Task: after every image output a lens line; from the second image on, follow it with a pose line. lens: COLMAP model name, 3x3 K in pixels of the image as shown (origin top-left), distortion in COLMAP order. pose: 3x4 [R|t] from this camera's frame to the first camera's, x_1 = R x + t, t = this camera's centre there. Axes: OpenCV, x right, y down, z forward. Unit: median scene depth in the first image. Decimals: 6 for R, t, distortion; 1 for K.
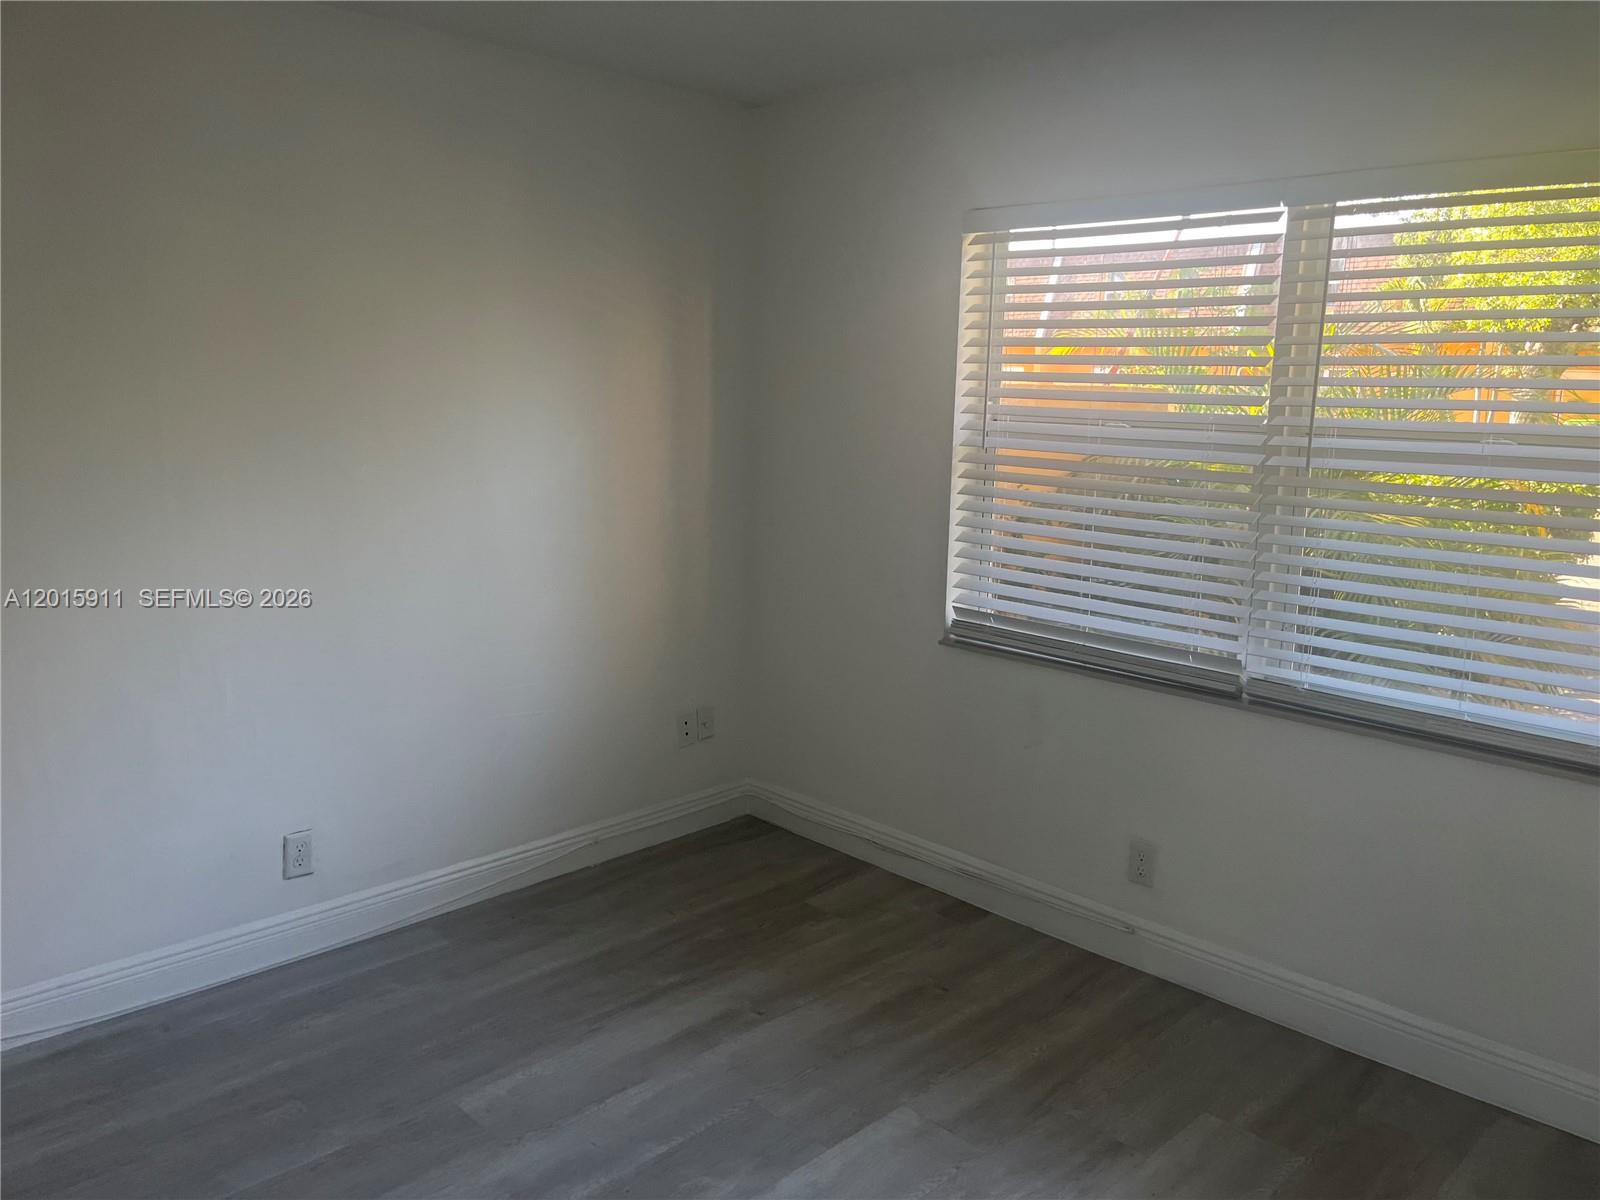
lens RADIAL K [[1209.5, 0, 797.7], [0, 1209.5, 615.3], [0, 0, 1]] dist [0.022005, -0.034505]
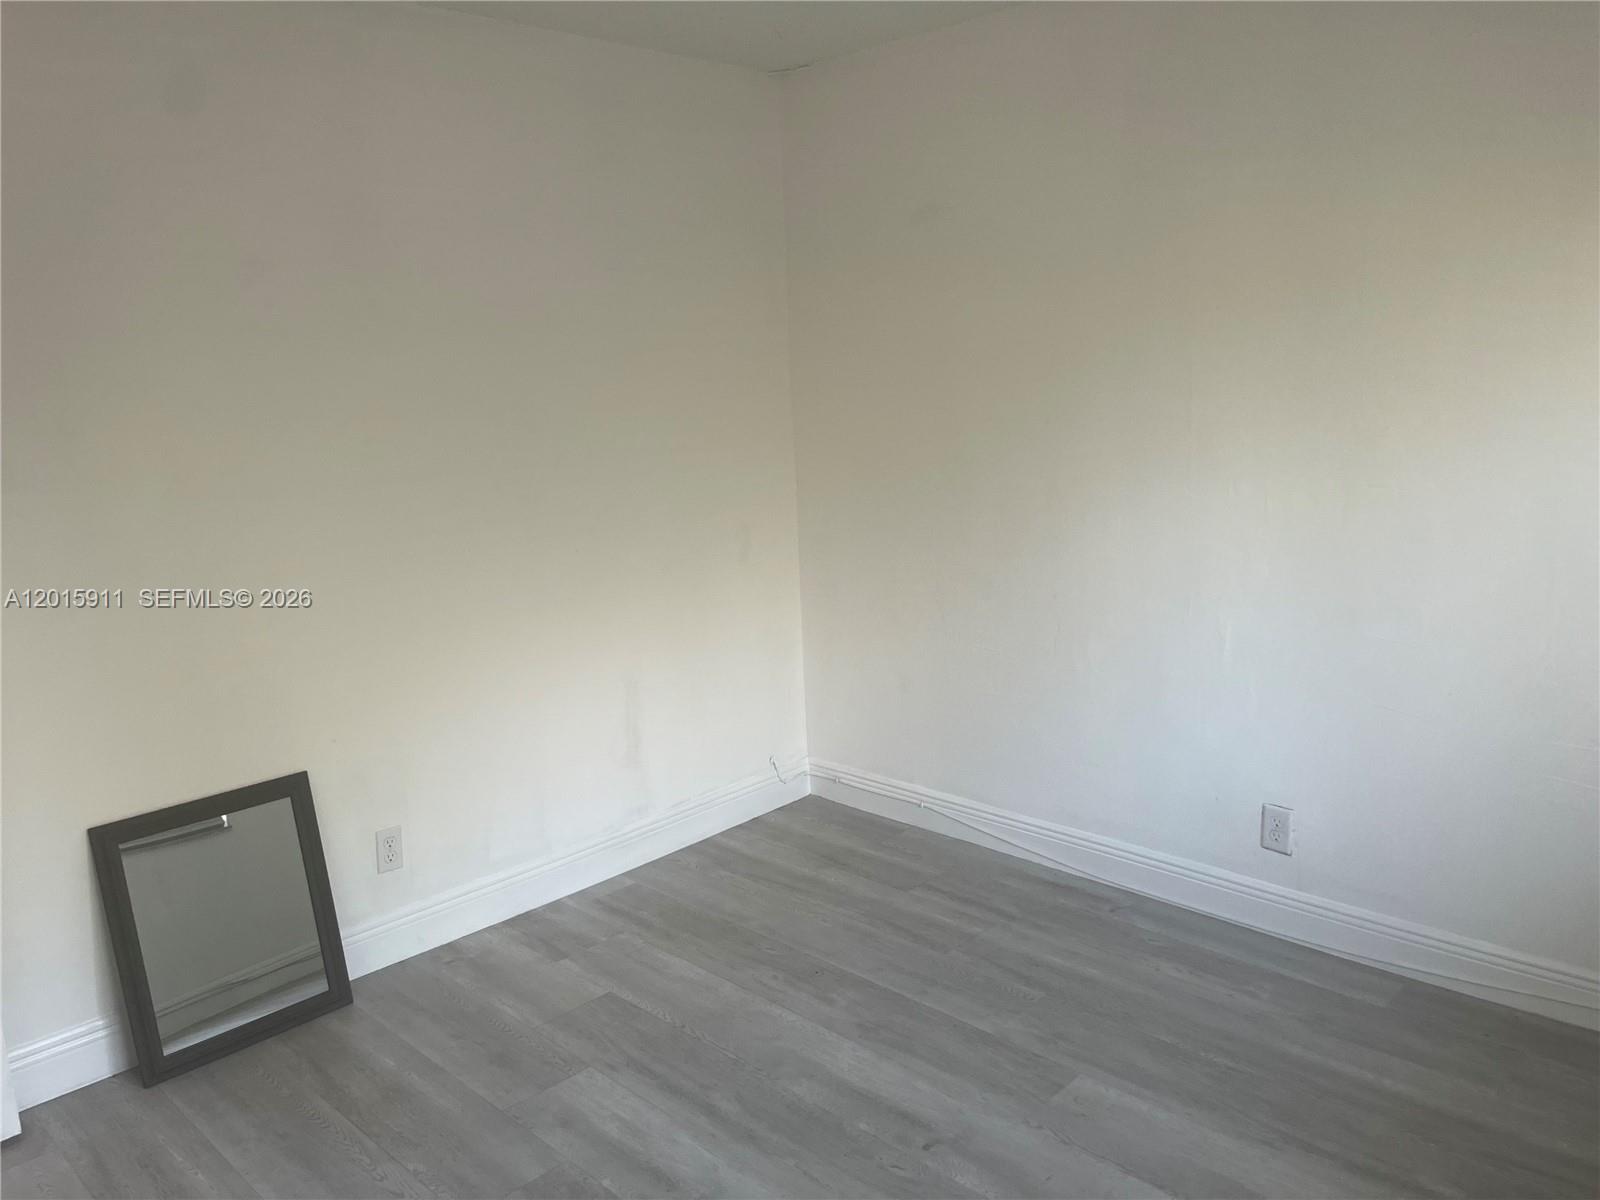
lens RADIAL K [[1209.5, 0, 797.7], [0, 1209.5, 615.3], [0, 0, 1]] dist [0.022005, -0.034505]
pose [[0.008367, 0.175290, -0.984481, 0.518657], [-0.155696, 0.972737, 0.171876, -0.075668], [0.987770, 0.151841, 0.035430, 0.582296]]
